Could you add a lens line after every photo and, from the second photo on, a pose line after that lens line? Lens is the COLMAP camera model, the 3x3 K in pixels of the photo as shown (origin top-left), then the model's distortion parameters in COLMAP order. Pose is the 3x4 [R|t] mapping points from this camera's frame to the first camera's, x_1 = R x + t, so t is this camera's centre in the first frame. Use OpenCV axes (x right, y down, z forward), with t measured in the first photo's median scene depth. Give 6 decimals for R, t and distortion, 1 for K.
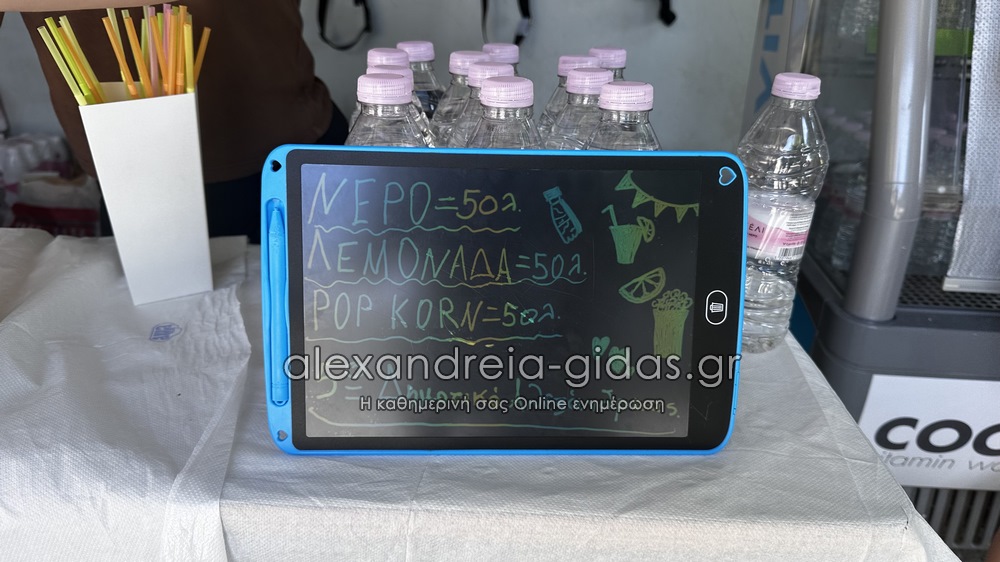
lens RADIAL K [[699.0, 0, 501.2], [0, 699.0, 283.2], [0, 0, 1]] dist [0.003211, -0.017751]
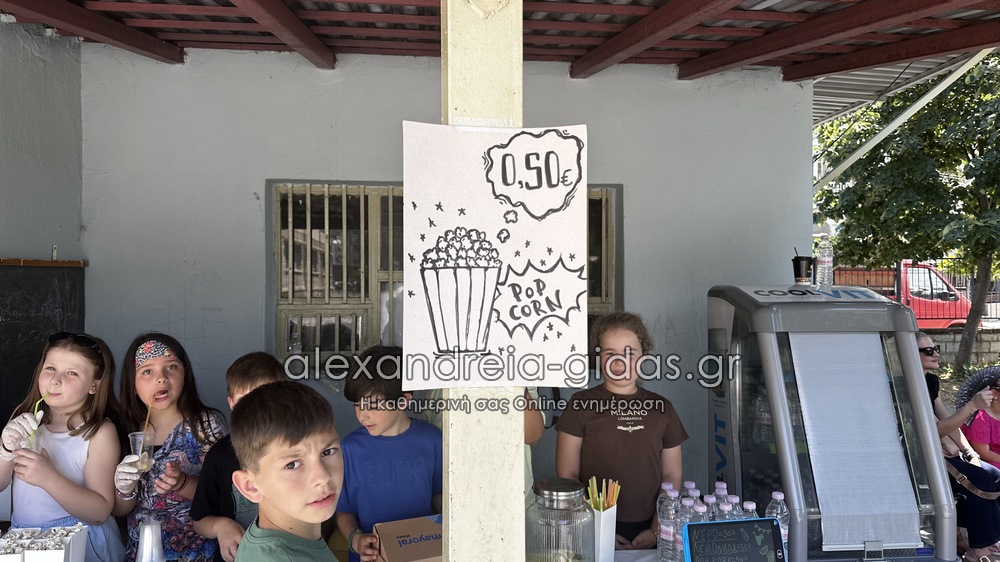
lens RADIAL K [[699.0, 0, 497.0], [0, 699.0, 283.3], [0, 0, 1]] dist [0.003211, -0.017751]
pose [[0.982700, -0.010878, 0.184884, -2.208069], [0.085905, 0.911162, -0.402993, 0.099989], [-0.164076, 0.411904, 0.896334, -3.304896]]
